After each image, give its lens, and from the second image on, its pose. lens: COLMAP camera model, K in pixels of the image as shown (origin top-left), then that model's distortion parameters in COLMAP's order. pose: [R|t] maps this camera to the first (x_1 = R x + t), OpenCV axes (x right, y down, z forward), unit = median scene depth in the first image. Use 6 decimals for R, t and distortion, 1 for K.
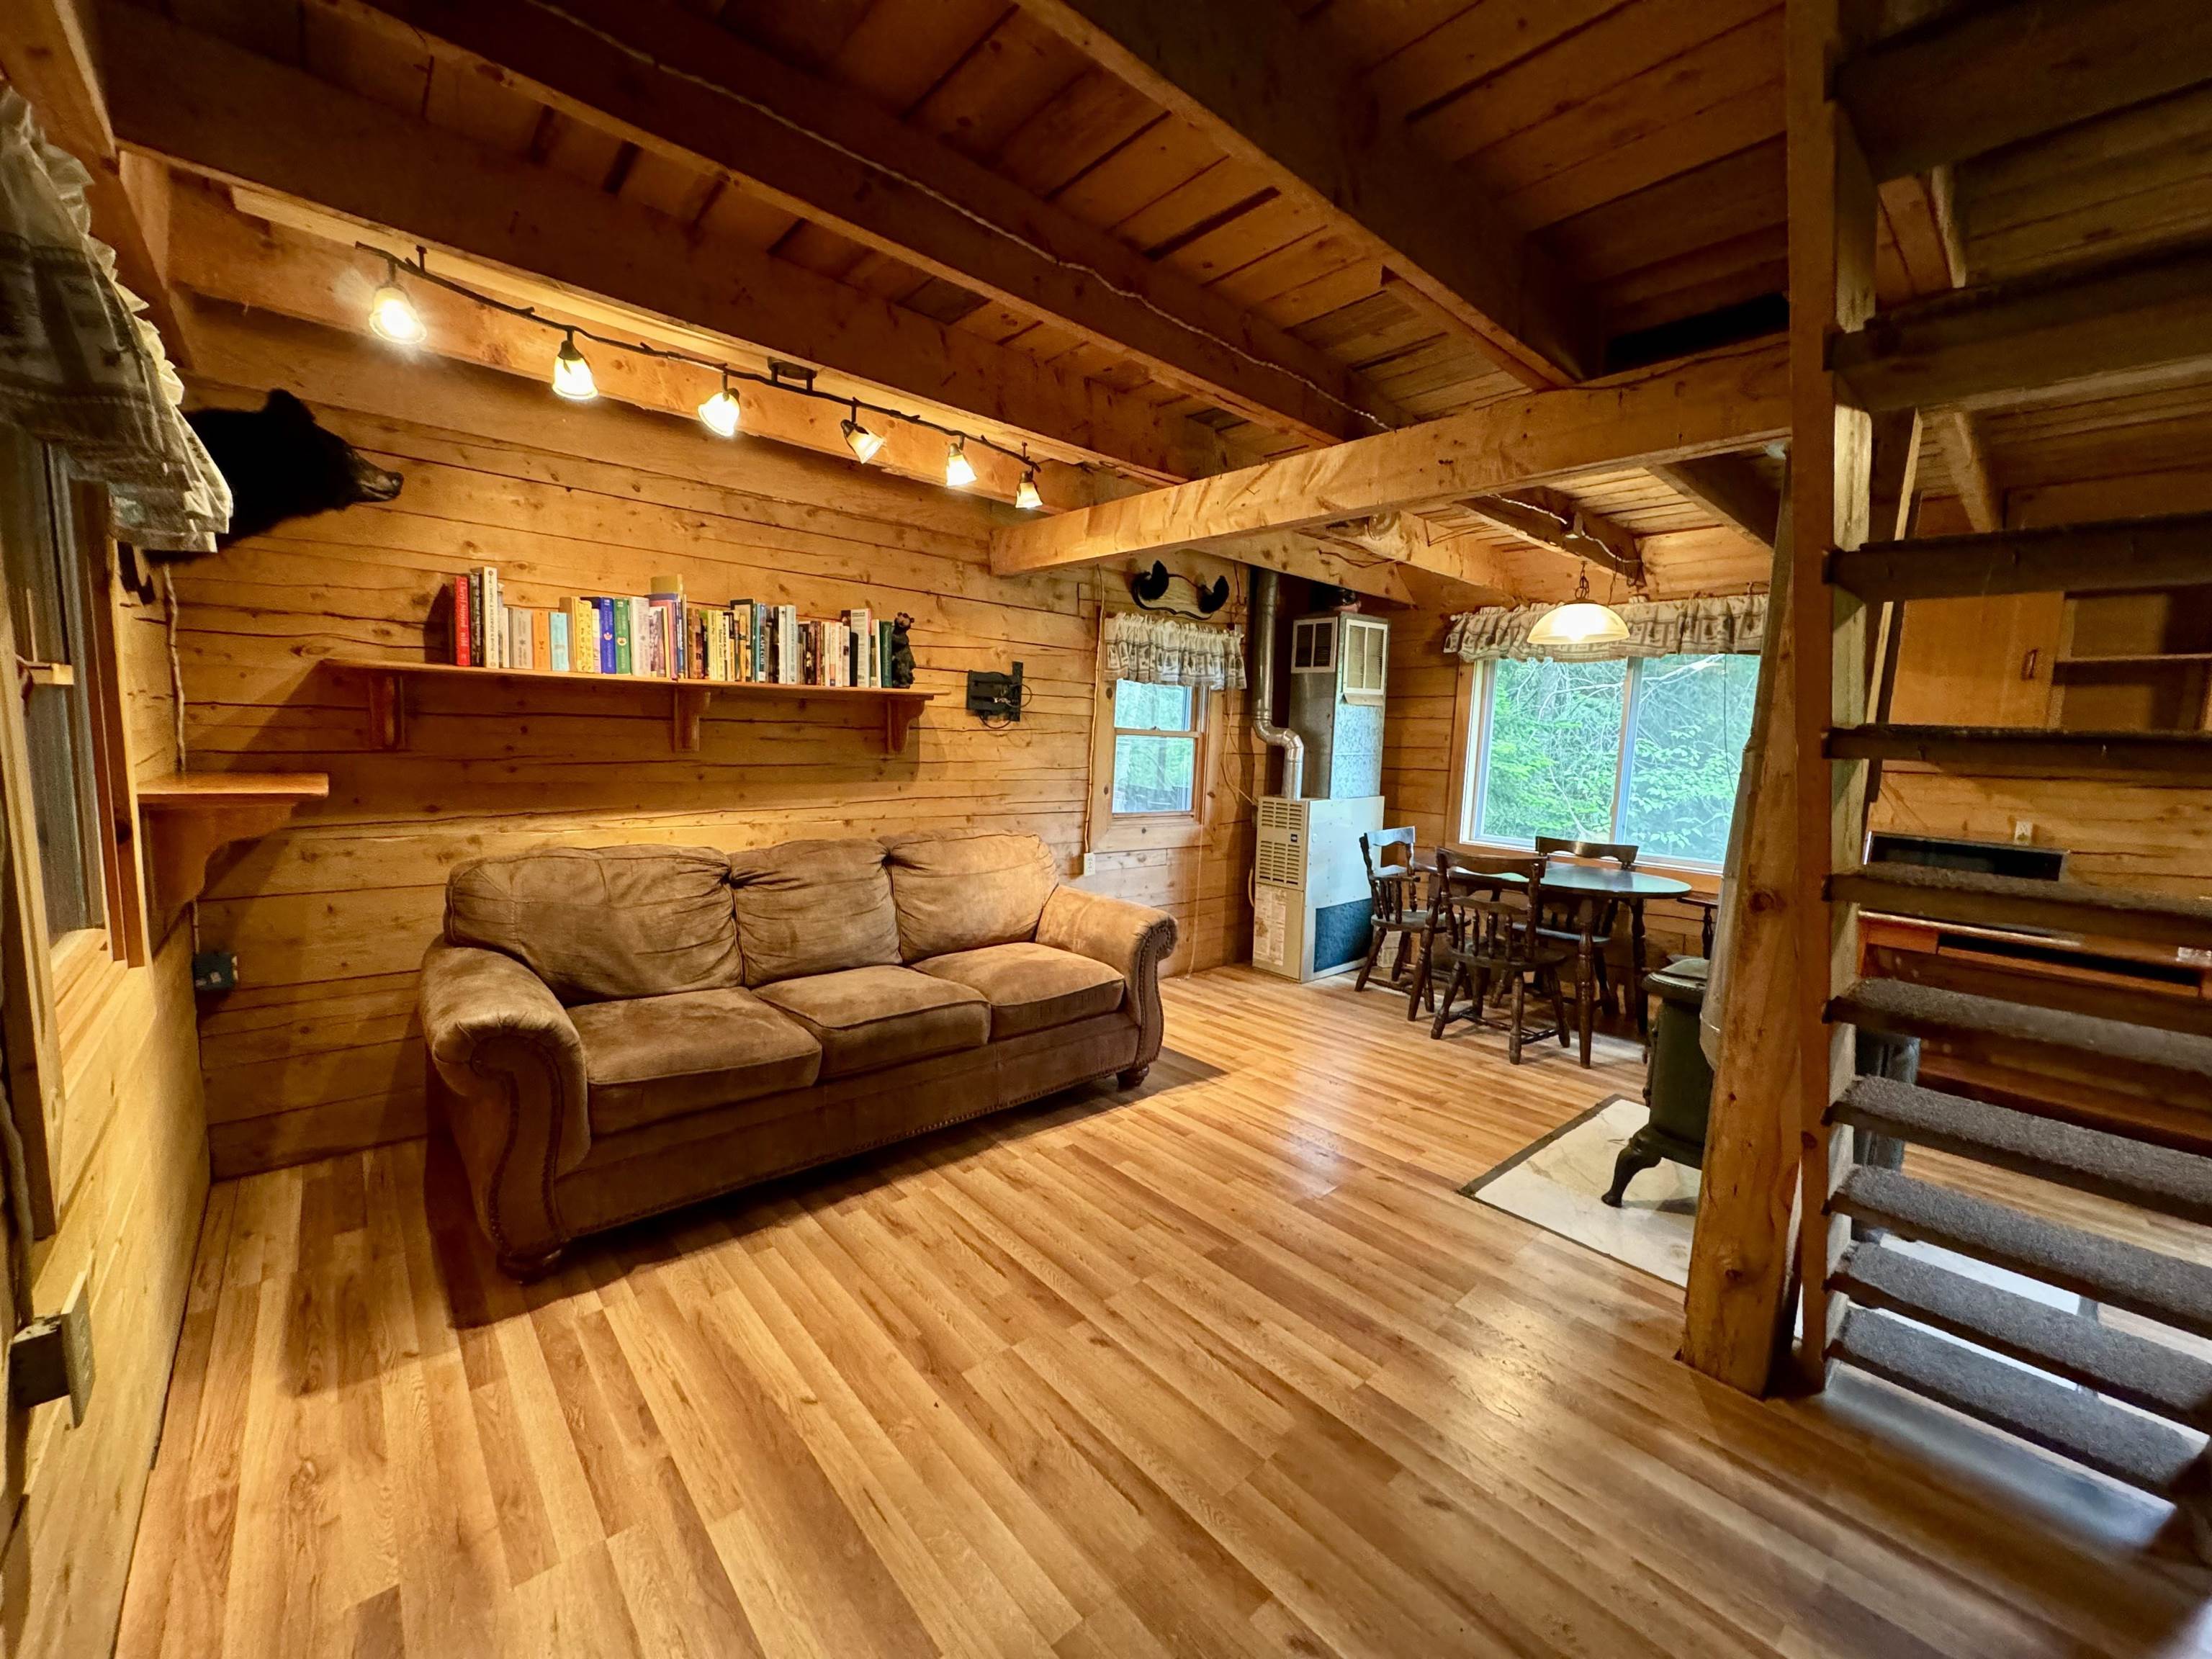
lens RADIAL K [[876.3, 0, 1108.1], [0, 876.3, 825.1], [0, 0, 1]] dist [-0.003058, 0.000303]
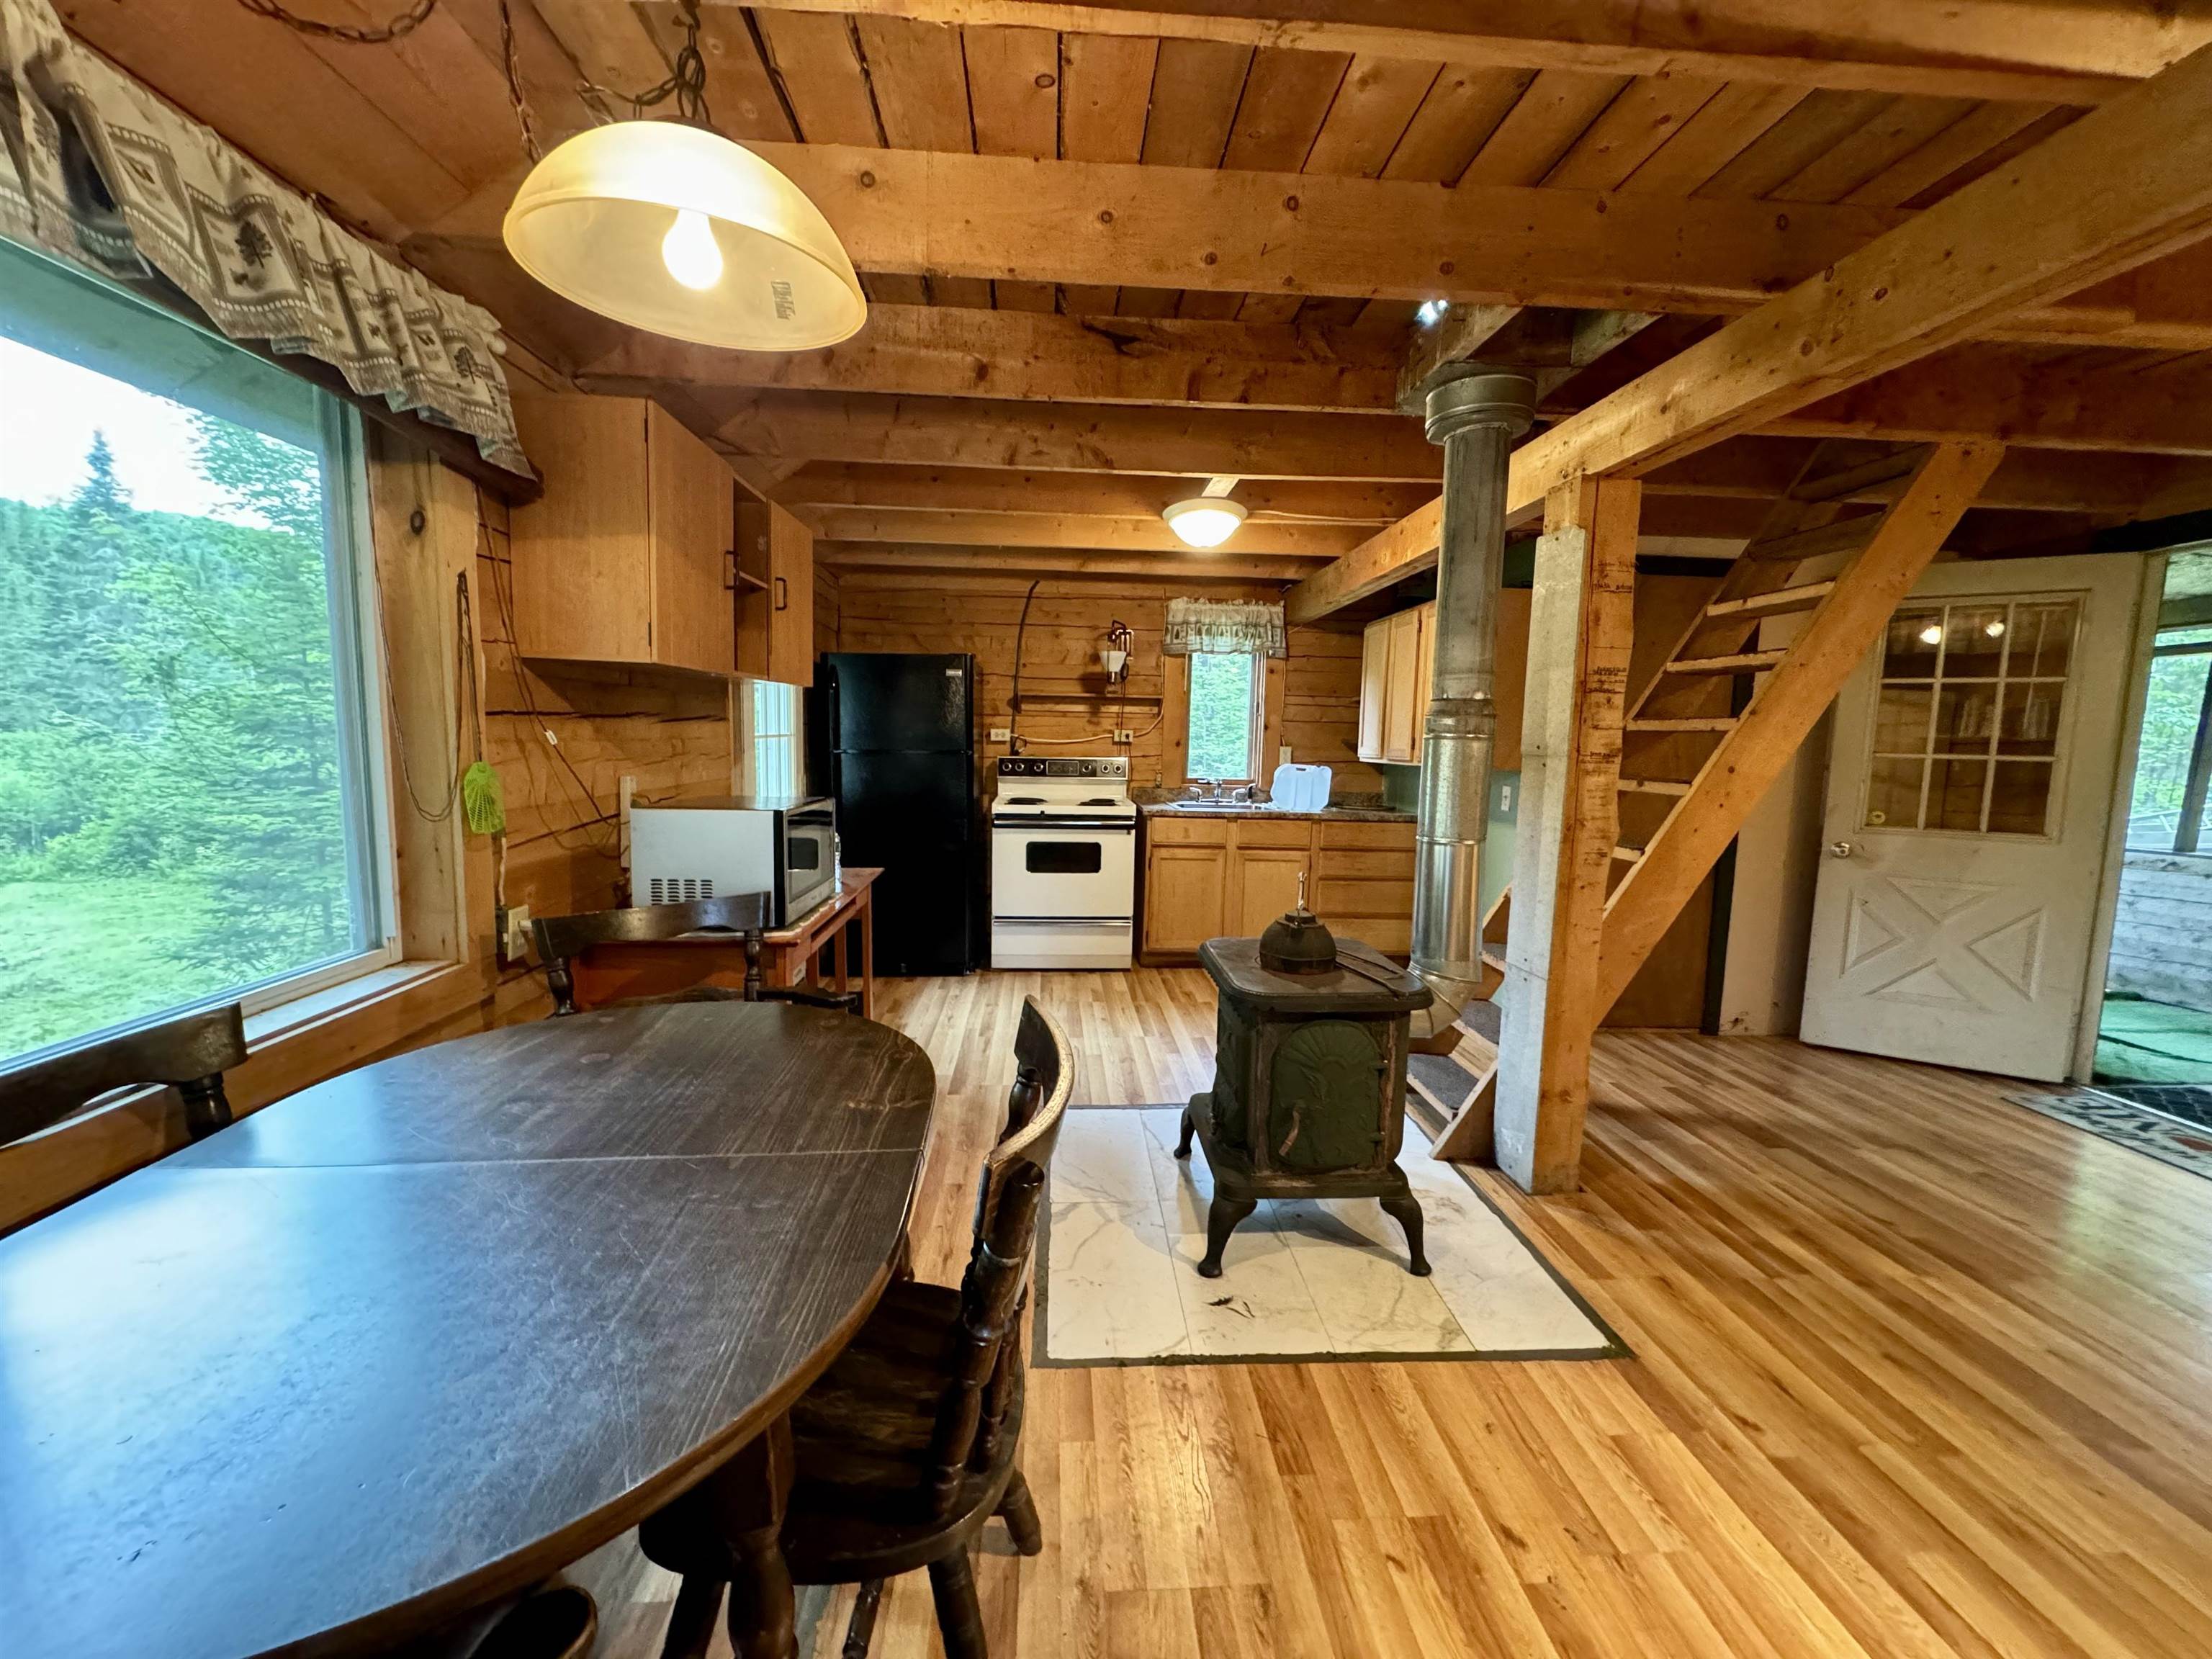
lens RADIAL K [[876.3, 0, 1105.2], [0, 876.3, 829.4], [0, 0, 1]] dist [-0.003058, 0.000303]
pose [[-0.782891, -0.130547, 0.608309, 0.254578], [0.009419, 0.975139, 0.221394, -0.109204], [-0.622088, 0.179057, -0.762197, 1.220723]]
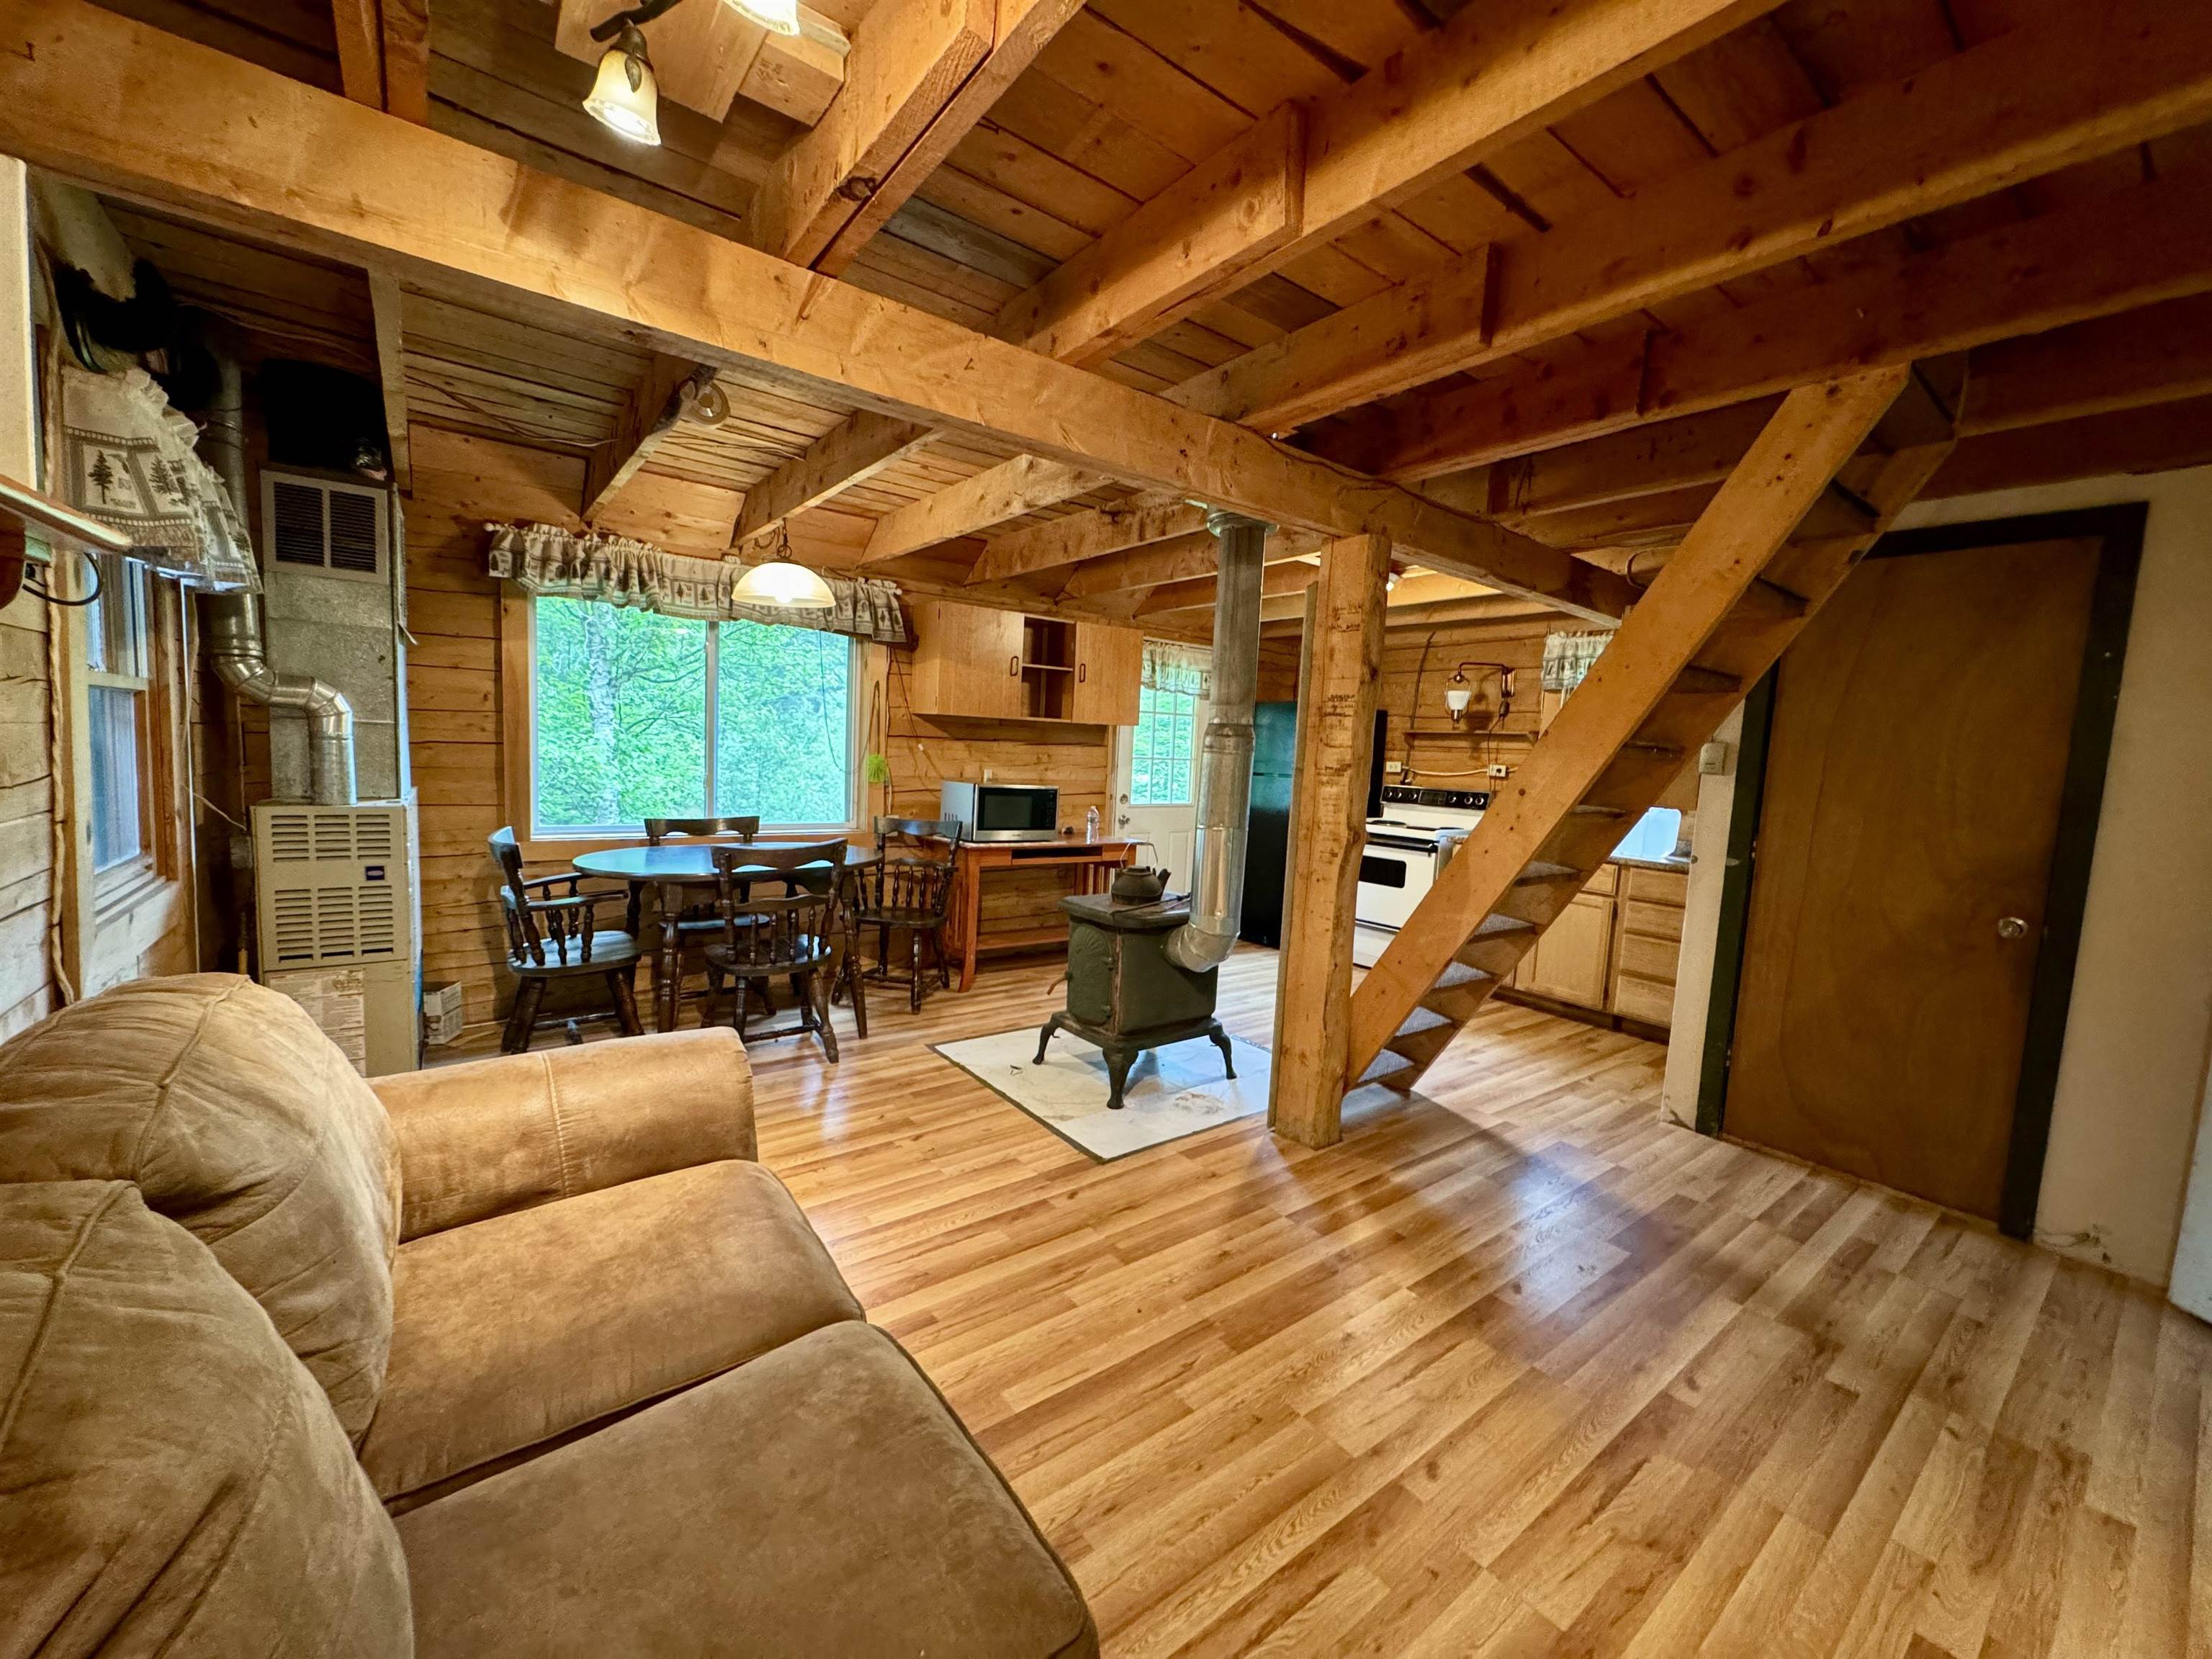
lens RADIAL K [[876.3, 0, 1104.6], [0, 876.3, 831.0], [0, 0, 1]] dist [-0.003058, 0.000303]
pose [[0.076893, -0.133886, 0.988009, -0.403991], [0.062968, 0.989617, 0.129204, -0.073615], [-0.995049, 0.052278, 0.084526, 0.628249]]
